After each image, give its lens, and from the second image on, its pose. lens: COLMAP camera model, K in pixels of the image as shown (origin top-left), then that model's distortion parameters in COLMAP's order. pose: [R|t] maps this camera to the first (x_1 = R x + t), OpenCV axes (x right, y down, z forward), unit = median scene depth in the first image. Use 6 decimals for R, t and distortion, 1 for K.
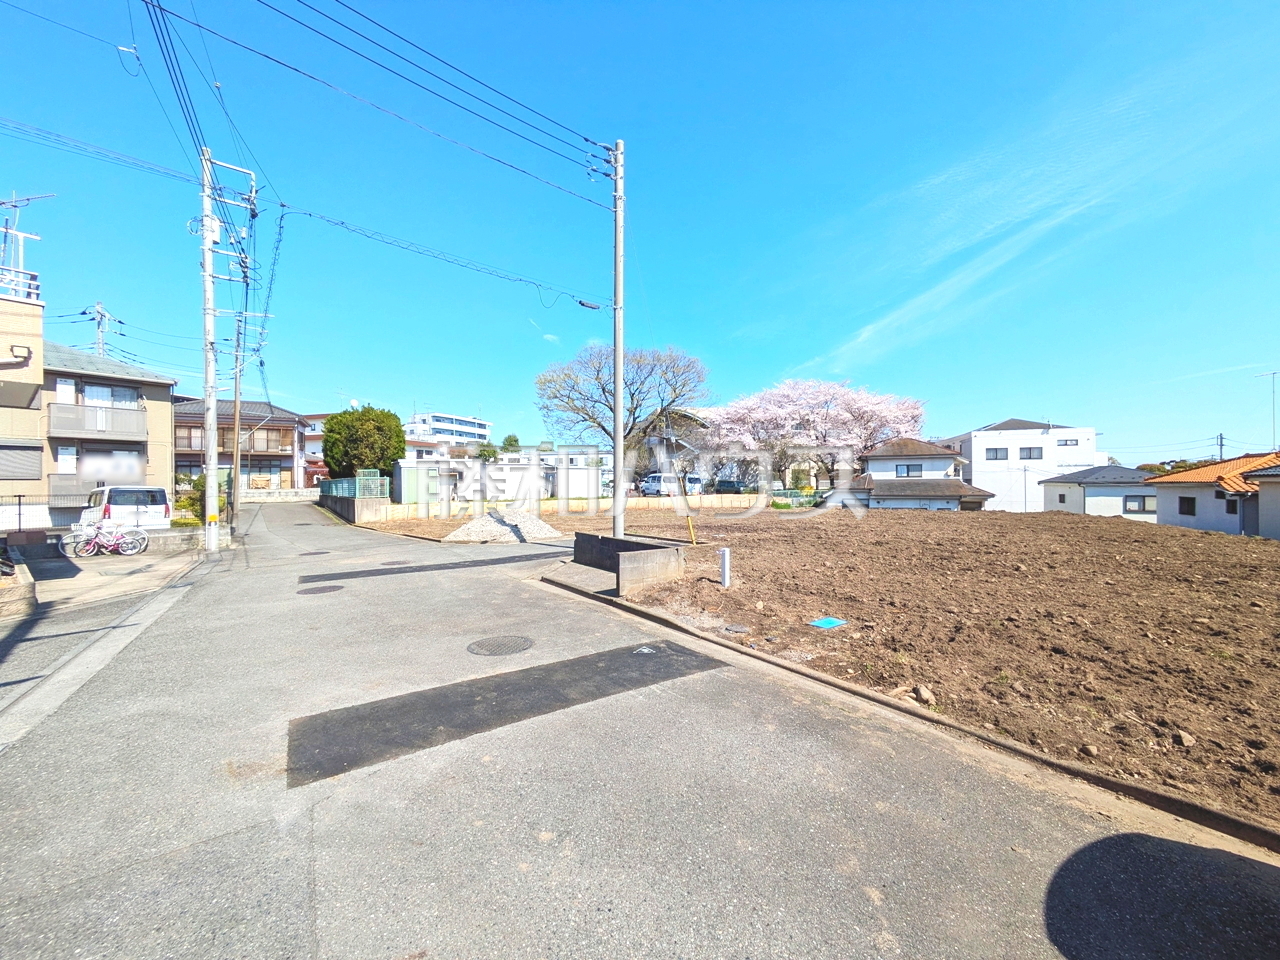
lens RADIAL K [[507.3, 0, 637.6], [0, 507.3, 485.0], [0, 0, 1]] dist [-0.000513, 0.001190]
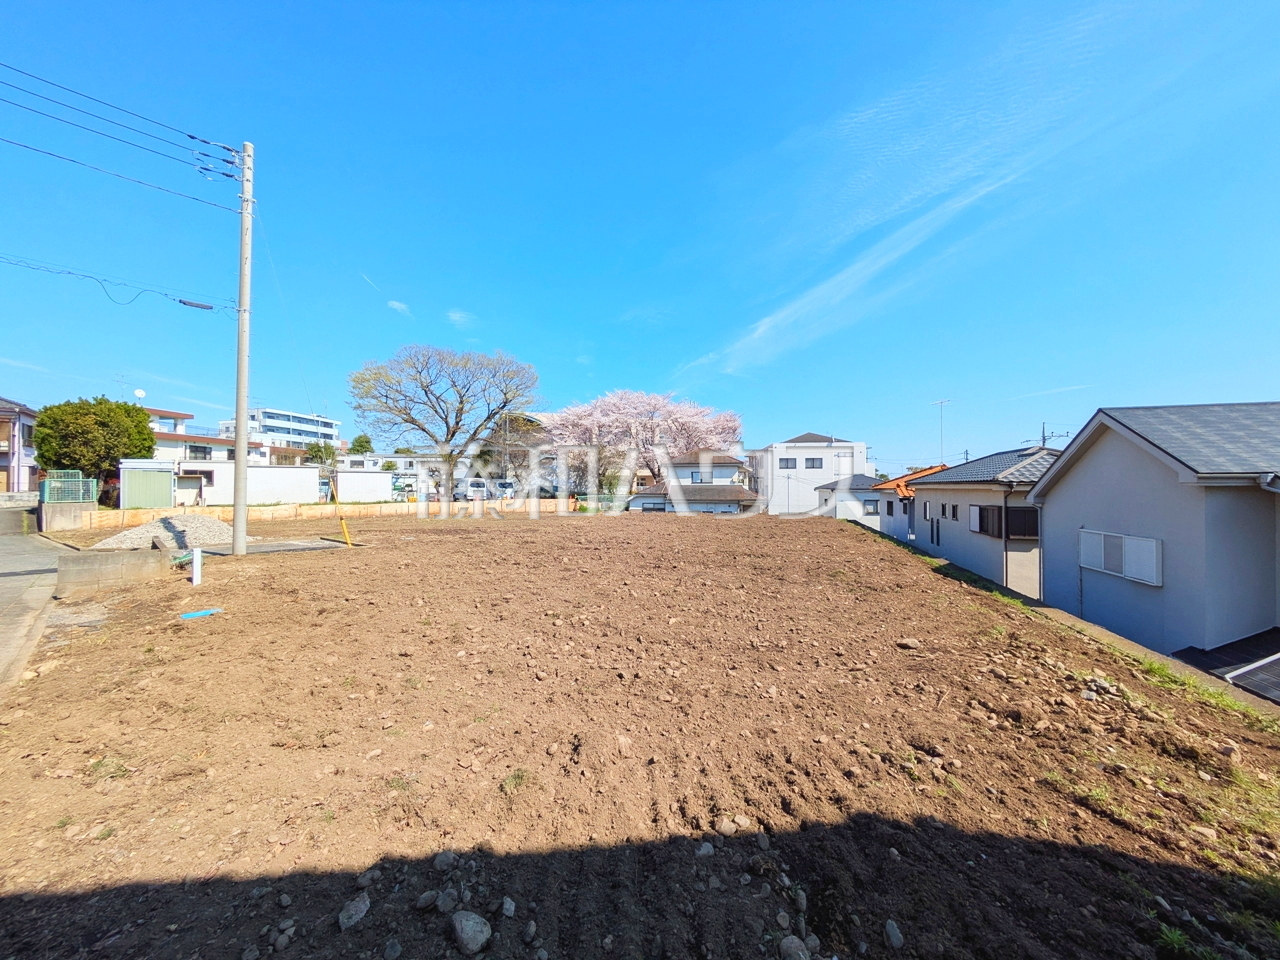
lens RADIAL K [[507.3, 0, 638.6], [0, 507.3, 484.4], [0, 0, 1]] dist [-0.000513, 0.001190]
pose [[0.977469, 0.006122, 0.210989, 0.196779], [-0.003672, 0.999921, -0.012004, 0.000675], [-0.211046, 0.010959, 0.977415, -0.050679]]
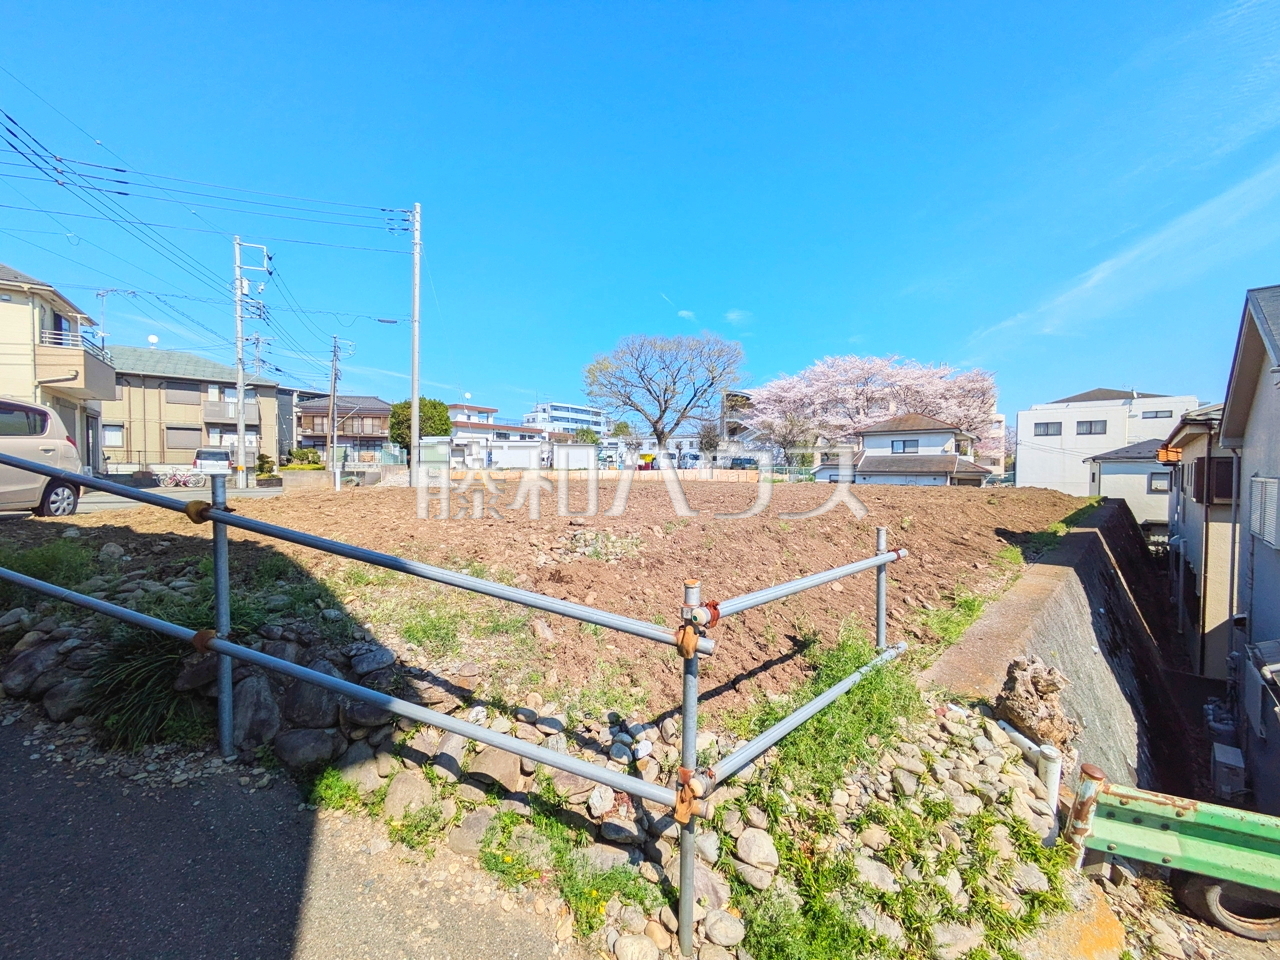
lens RADIAL K [[507.3, 0, 637.1], [0, 507.3, 480.5], [0, 0, 1]] dist [-0.000513, 0.001190]
pose [[0.956462, 0.015684, -0.291436, 0.384724], [-0.011088, 0.999787, 0.017413, 0.028979], [0.291647, -0.013423, 0.956432, -0.080034]]
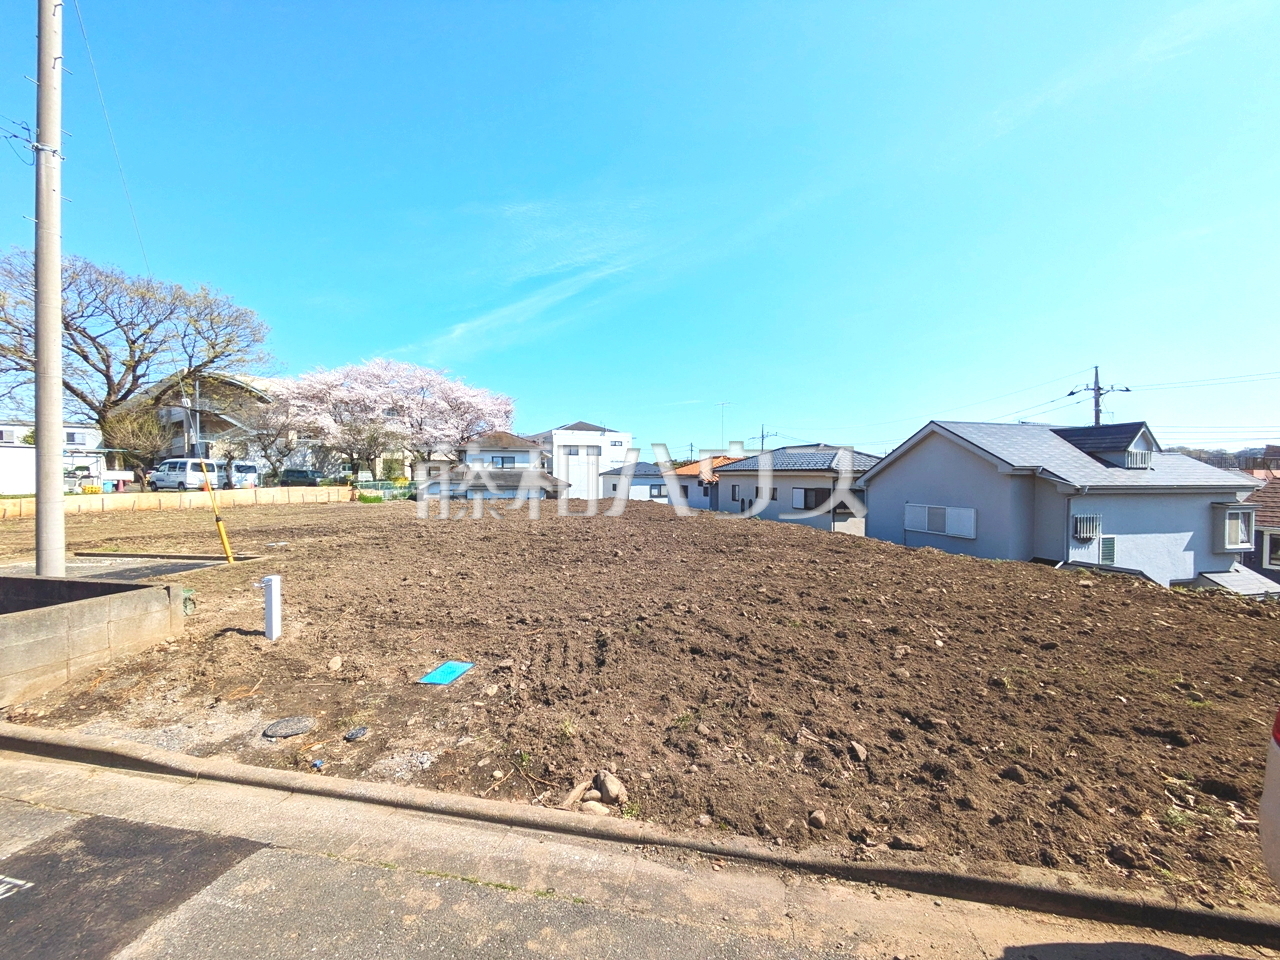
lens RADIAL K [[507.3, 0, 638.4], [0, 507.3, 479.4], [0, 0, 1]] dist [-0.000513, 0.001190]
pose [[0.723147, -0.000432, 0.690694, 0.016101], [-0.003730, 0.999983, 0.004530, 0.001157], [-0.690684, -0.005852, 0.723133, 0.059567]]
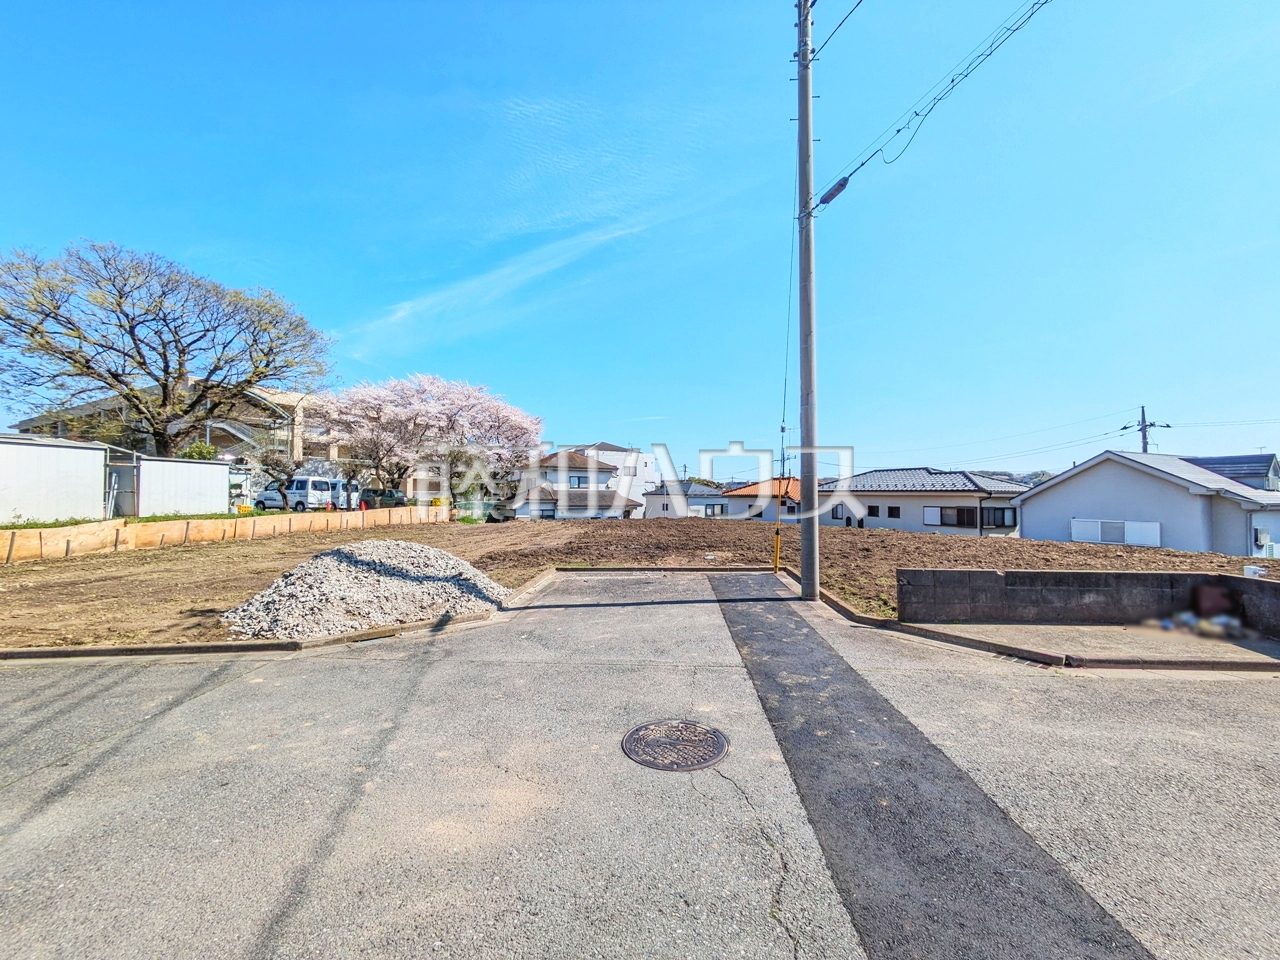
lens RADIAL K [[507.3, 0, 637.2], [0, 507.3, 489.4], [0, 0, 1]] dist [-0.000513, 0.001190]
pose [[0.616889, 0.015763, 0.786892, -0.257386], [-0.004611, 0.999855, -0.016414, 0.003686], [-0.787037, 0.006497, 0.616872, 0.295216]]
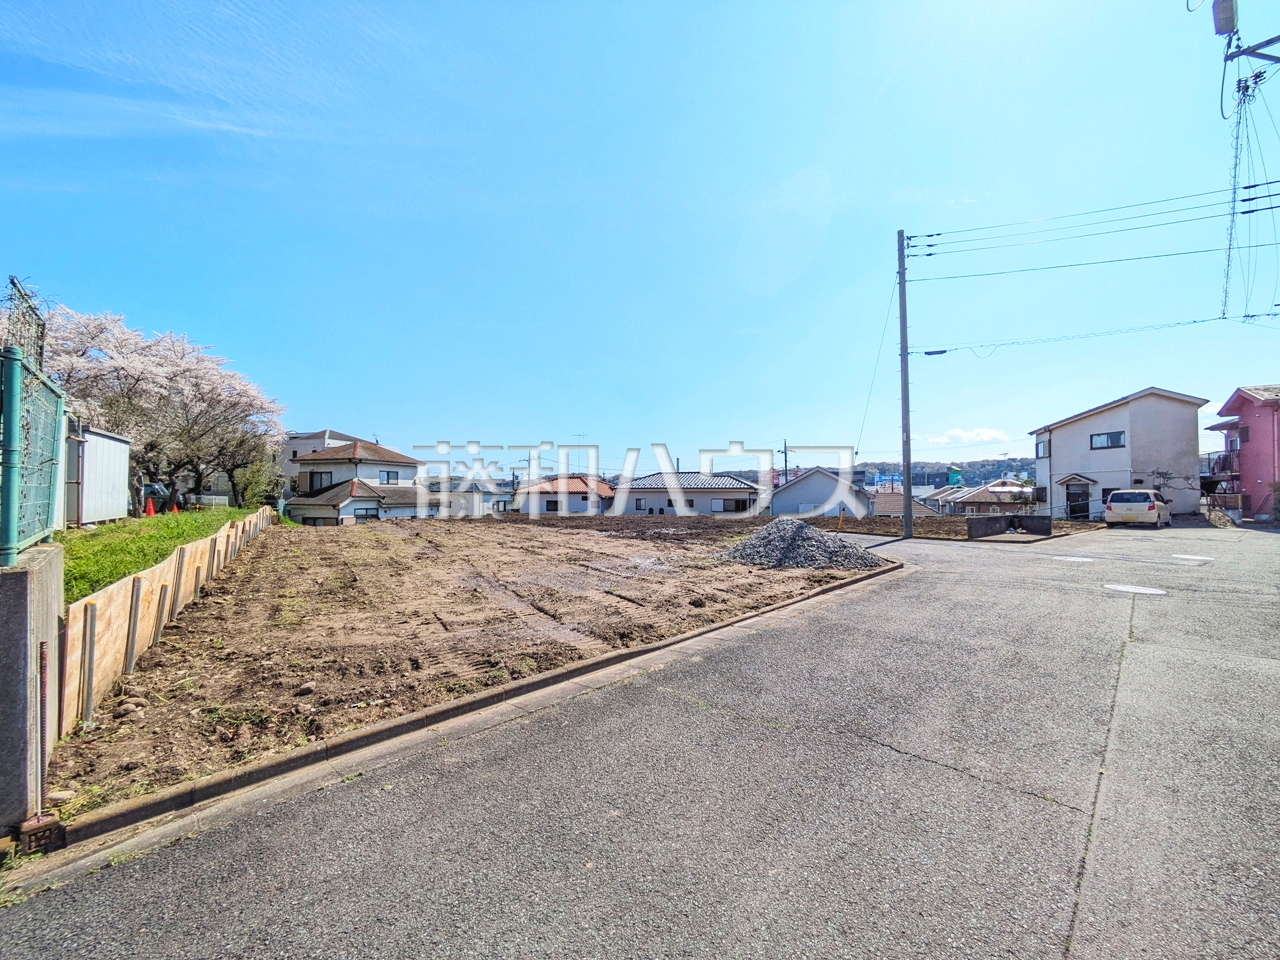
lens RADIAL K [[507.3, 0, 635.8], [0, 507.3, 480.2], [0, 0, 1]] dist [-0.000513, 0.001190]
pose [[-0.052394, 0.032355, 0.998102, -0.507903], [0.003437, 0.999475, -0.032219, 0.009836], [-0.998621, 0.001743, -0.052478, 0.683428]]
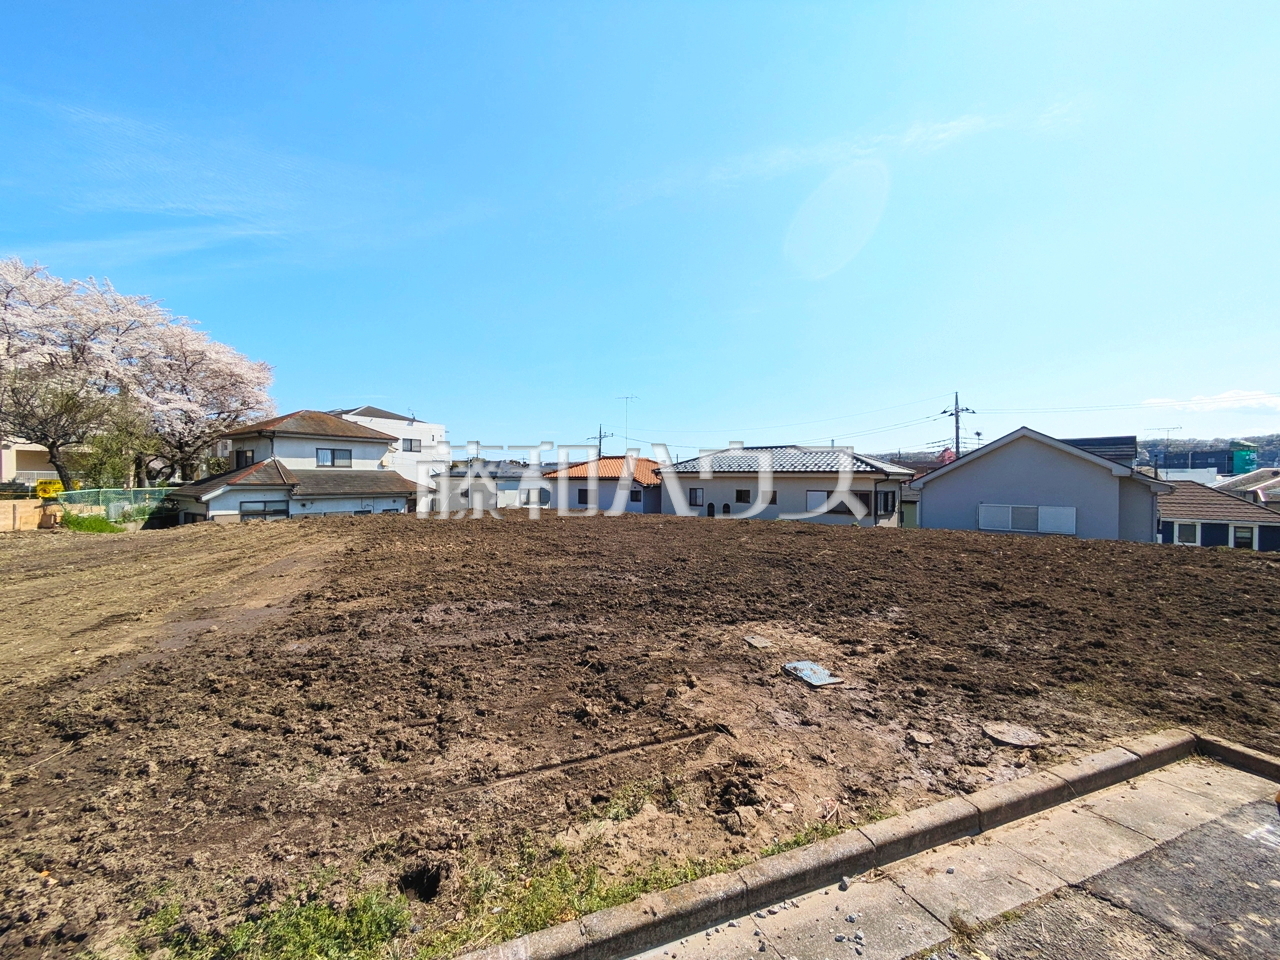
lens RADIAL K [[507.3, 0, 633.8], [0, 507.3, 479.0], [0, 0, 1]] dist [-0.000513, 0.001190]
pose [[0.238188, 0.004133, 0.971210, -0.051096], [-0.001858, 0.999991, -0.003800, 0.003002], [-0.971217, -0.000899, 0.238194, 0.504822]]
